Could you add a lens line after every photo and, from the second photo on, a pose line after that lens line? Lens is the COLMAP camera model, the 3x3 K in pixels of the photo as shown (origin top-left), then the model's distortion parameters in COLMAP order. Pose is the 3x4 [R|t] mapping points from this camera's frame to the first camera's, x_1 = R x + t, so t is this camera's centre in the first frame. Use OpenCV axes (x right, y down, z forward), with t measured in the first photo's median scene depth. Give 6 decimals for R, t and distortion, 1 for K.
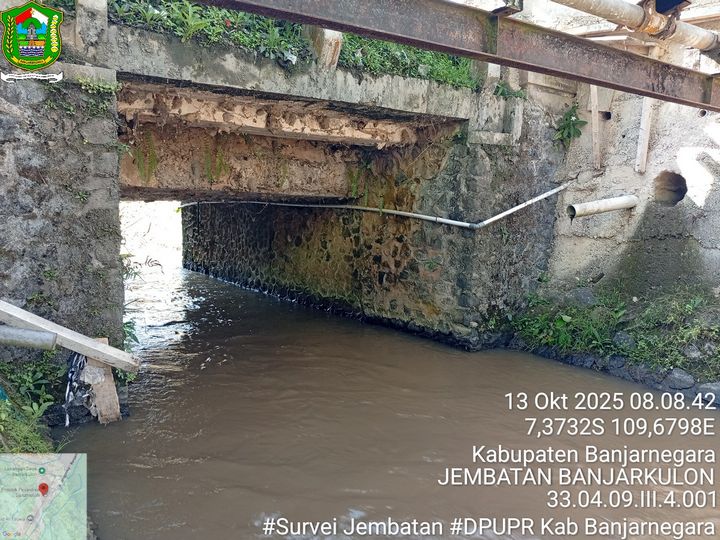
lens RADIAL K [[550.5, 0, 357.8], [0, 550.5, 272.7], [0, 0, 1]] dist [0.100591, -0.212260]
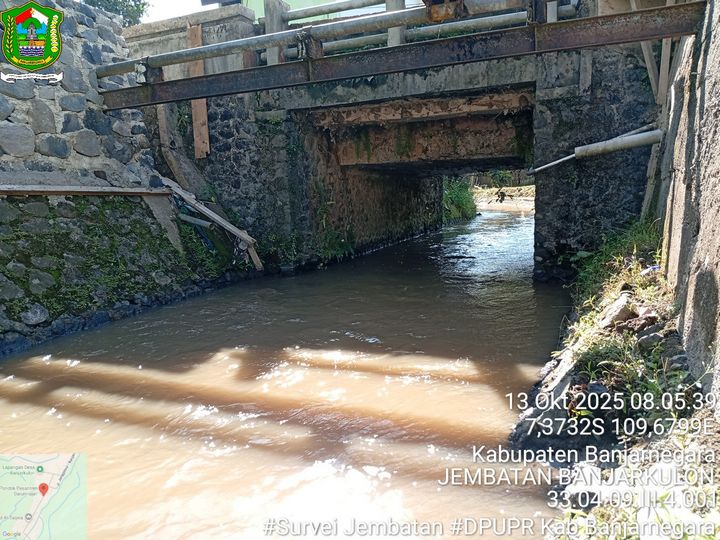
lens RADIAL K [[550.5, 0, 357.8], [0, 550.5, 272.7], [0, 0, 1]] dist [0.100591, -0.212260]
pose [[0.559459, 0.080484, -0.824941, 1.123701], [-0.044589, 0.996756, 0.067007, 0.072370], [0.827658, -0.000704, 0.561232, 0.038143]]
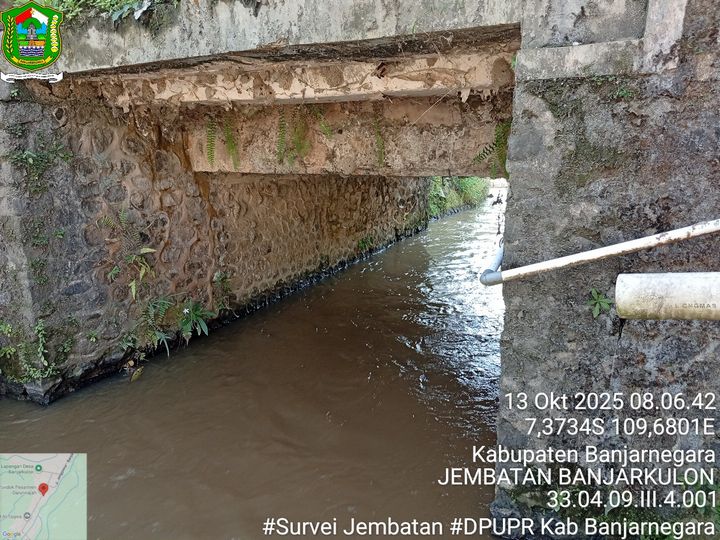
lens RADIAL K [[548.8, 0, 356.5], [0, 548.8, 272.1], [0, 0, 1]] dist [0.068687, -0.153469]
pose [[0.513305, 0.174190, -0.840343, 0.591011], [-0.075236, 0.984549, 0.158125, -0.168163], [0.854902, -0.017942, 0.518479, 0.767355]]
